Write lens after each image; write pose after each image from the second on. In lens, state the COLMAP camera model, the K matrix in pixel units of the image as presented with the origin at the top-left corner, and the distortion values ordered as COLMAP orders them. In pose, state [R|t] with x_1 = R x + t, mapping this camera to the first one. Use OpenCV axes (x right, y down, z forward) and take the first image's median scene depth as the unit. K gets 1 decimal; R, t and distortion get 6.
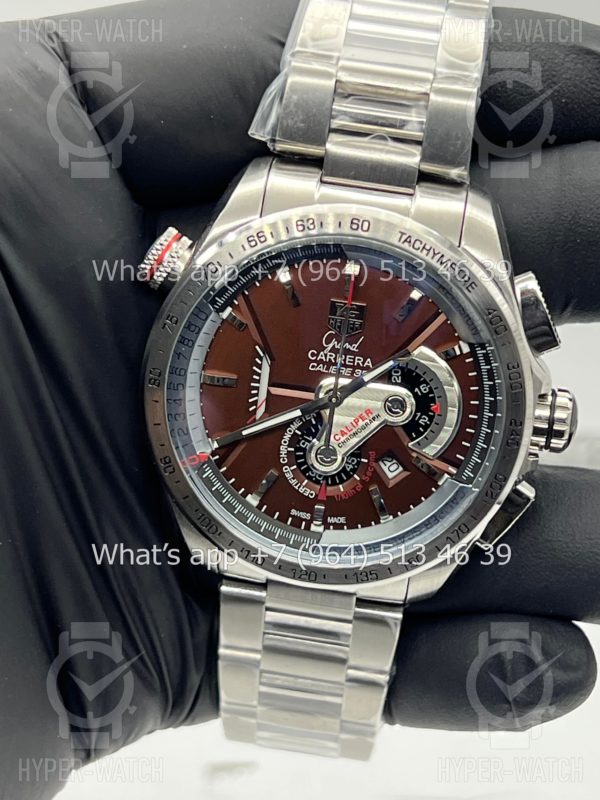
lens RADIAL K [[1780.0, 0, 300.0], [0, 1780.0, 400.0], [0, 0, 1]] dist [0.350922, -0.104373]
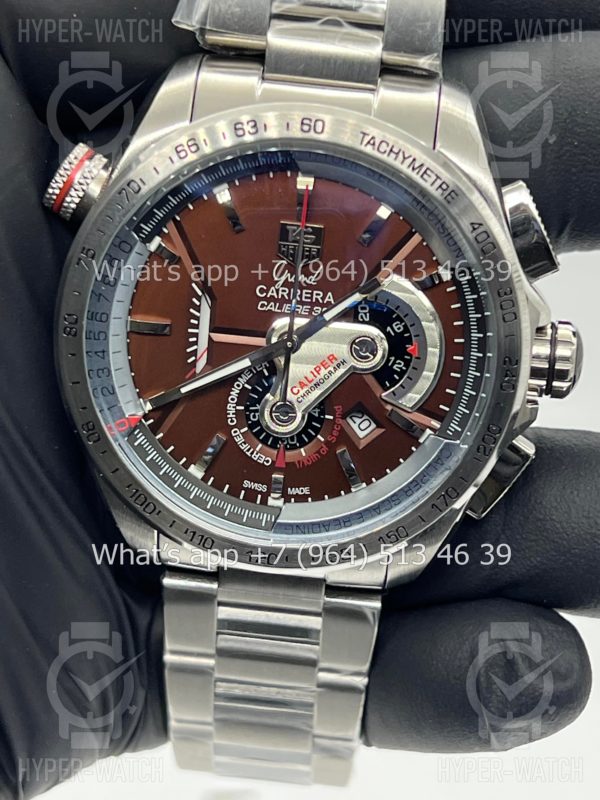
lens RADIAL K [[1780.0, 0, 300.0], [0, 1780.0, 400.0], [0, 0, 1]] dist [0.350922, -0.104373]
pose [[0.998911, -0.040028, 0.023971, 0.003065], [0.040410, 0.999060, -0.015670, 0.038626], [-0.023322, 0.016622, 0.999590, 0.173784]]
